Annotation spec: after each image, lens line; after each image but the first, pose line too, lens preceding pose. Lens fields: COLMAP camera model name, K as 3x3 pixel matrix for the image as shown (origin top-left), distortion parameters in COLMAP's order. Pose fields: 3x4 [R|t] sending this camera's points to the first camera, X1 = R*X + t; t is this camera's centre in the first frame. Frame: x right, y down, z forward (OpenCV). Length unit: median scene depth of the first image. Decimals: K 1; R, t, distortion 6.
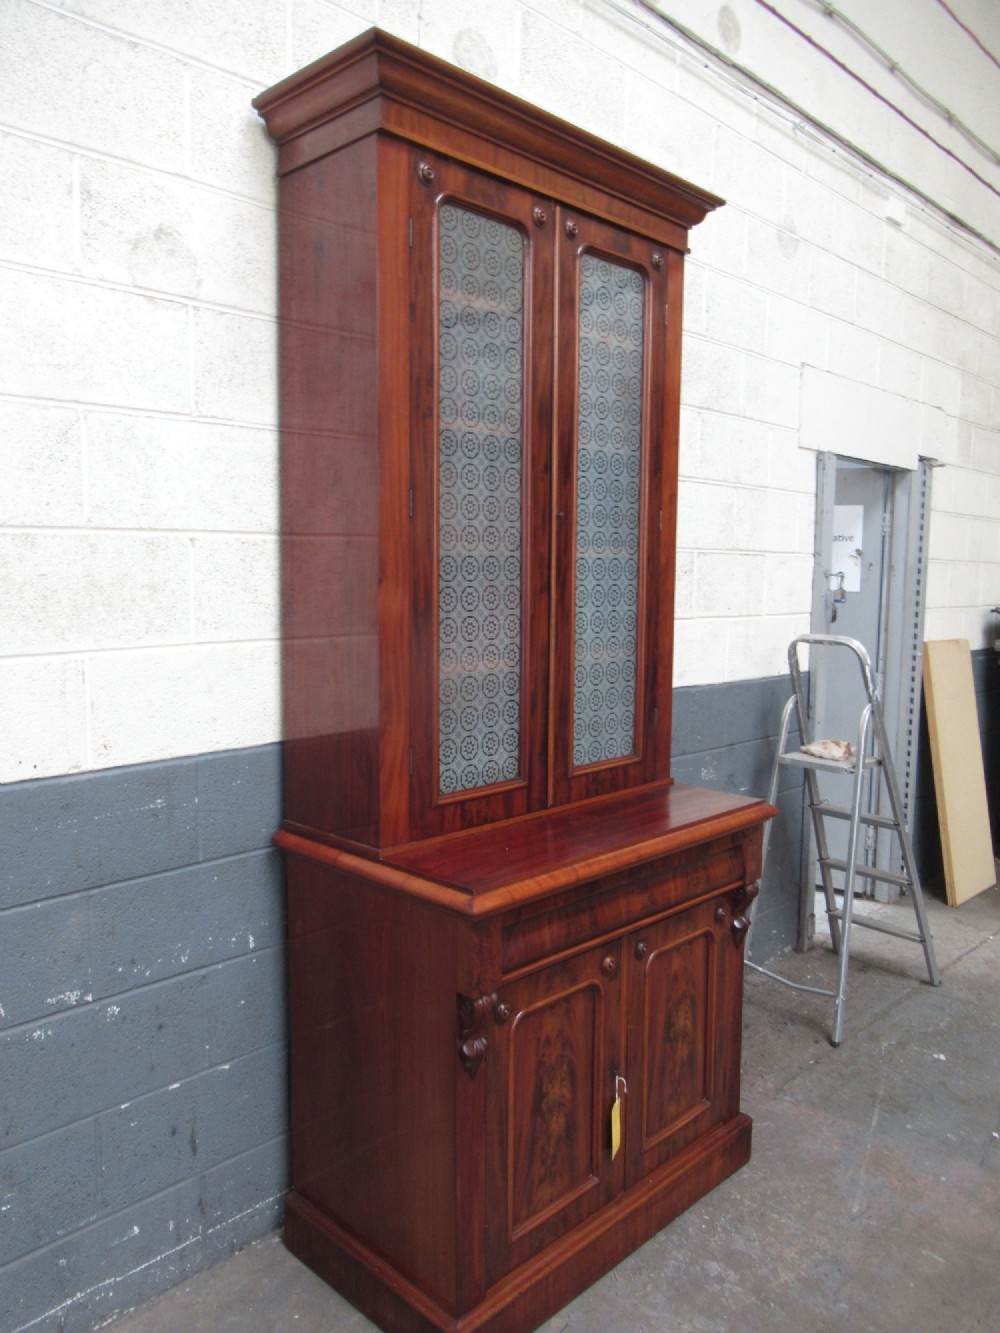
lens RADIAL K [[994.8, 0, 490.2], [0, 994.8, 644.5], [0, 0, 1]] dist [-0.002784, 0.005957]
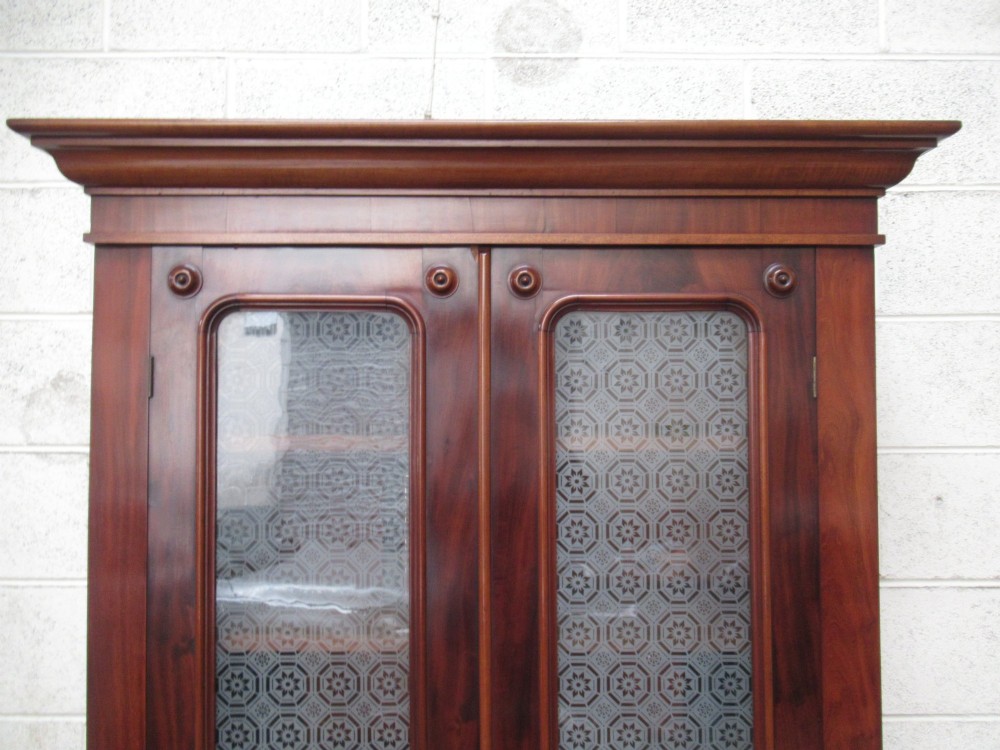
lens RADIAL K [[746.3, 0, 500.7], [0, 746.3, 373.2], [0, 0, 1]] dist [-0.002784, 0.005957]
pose [[0.707572, -0.036558, -0.705694, 0.373453], [-0.049037, 0.993713, -0.100646, -0.323693], [0.704937, 0.105820, 0.701331, 0.701657]]
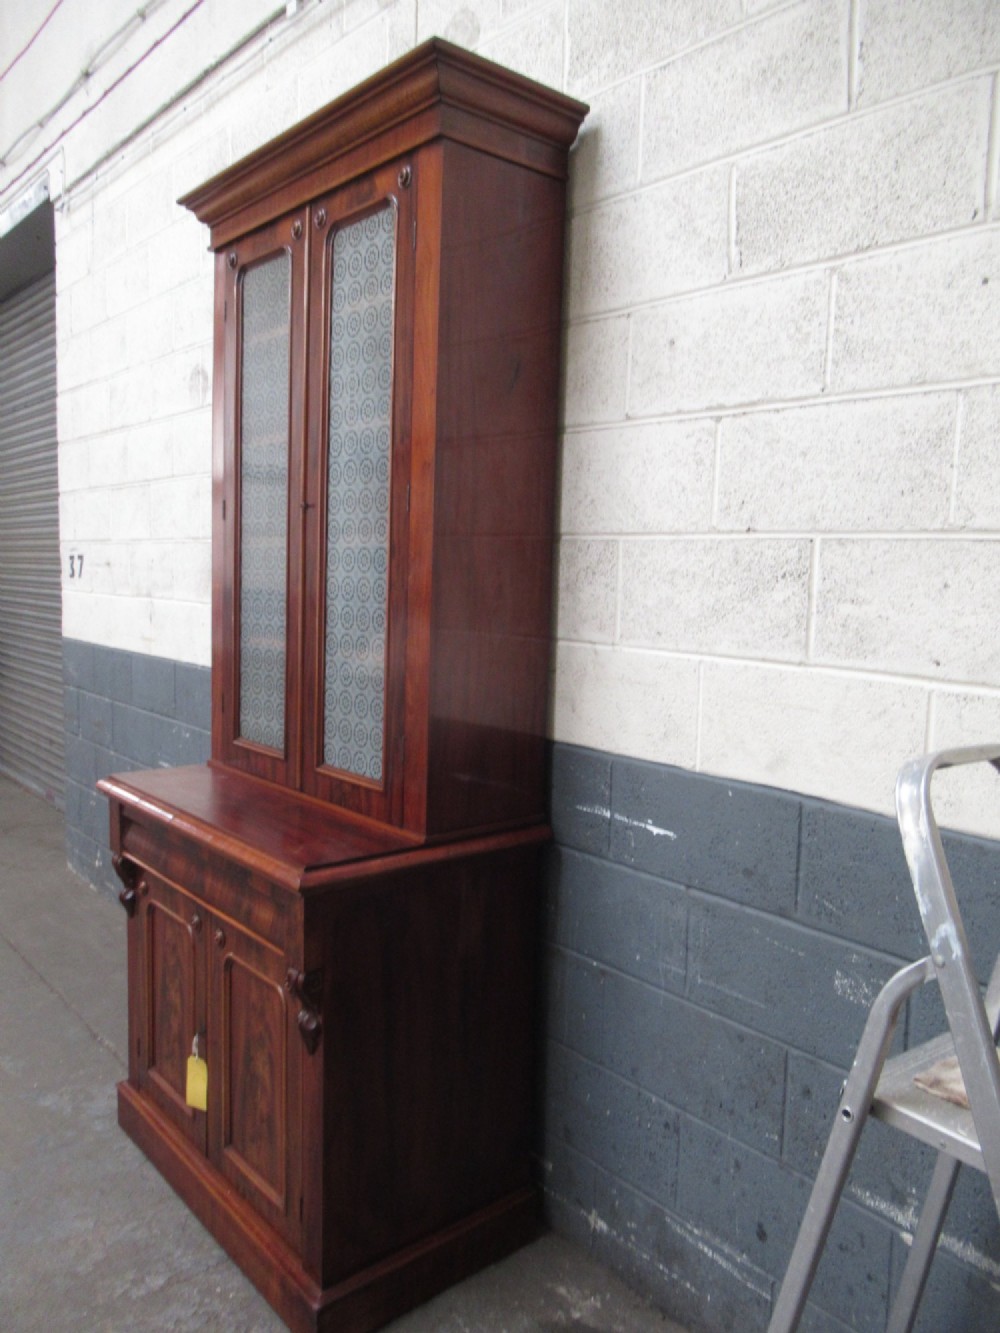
lens RADIAL K [[994.8, 0, 492.9], [0, 994.8, 652.3], [0, 0, 1]] dist [-0.002784, 0.005957]
pose [[-0.077518, 0.064989, -0.994871, 1.097685], [-0.110594, 0.991154, 0.073363, -0.079399], [0.990838, 0.115714, -0.069645, 1.299211]]
